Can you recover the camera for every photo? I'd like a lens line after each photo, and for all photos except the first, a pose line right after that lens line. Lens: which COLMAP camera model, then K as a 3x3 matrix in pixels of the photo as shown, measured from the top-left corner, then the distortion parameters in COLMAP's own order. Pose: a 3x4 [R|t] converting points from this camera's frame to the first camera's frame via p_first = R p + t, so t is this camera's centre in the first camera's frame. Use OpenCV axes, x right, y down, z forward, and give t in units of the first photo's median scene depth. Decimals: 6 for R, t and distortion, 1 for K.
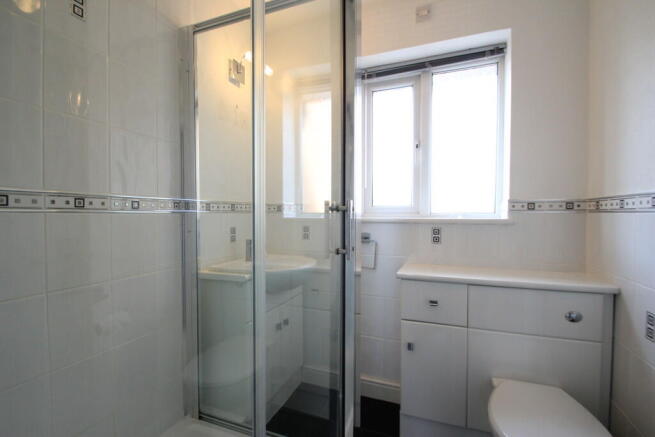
lens RADIAL K [[305.1, 0, 327.5], [0, 305.1, 218.5], [0, 0, 1]] dist [0.001228, 0.000137]
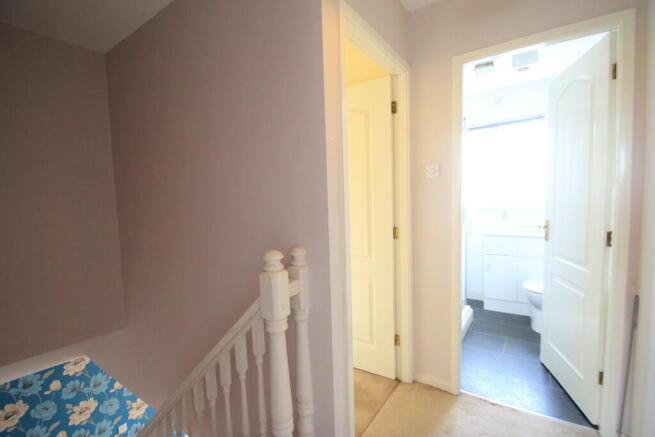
lens RADIAL K [[305.1, 0, 327.5], [0, 305.1, 218.5], [0, 0, 1]] dist [0.001228, 0.000137]
pose [[0.966162, -0.006940, -0.257843, -0.236715], [0.013432, 0.999635, 0.023423, 0.015265], [0.257587, -0.026094, 0.965903, -1.186466]]
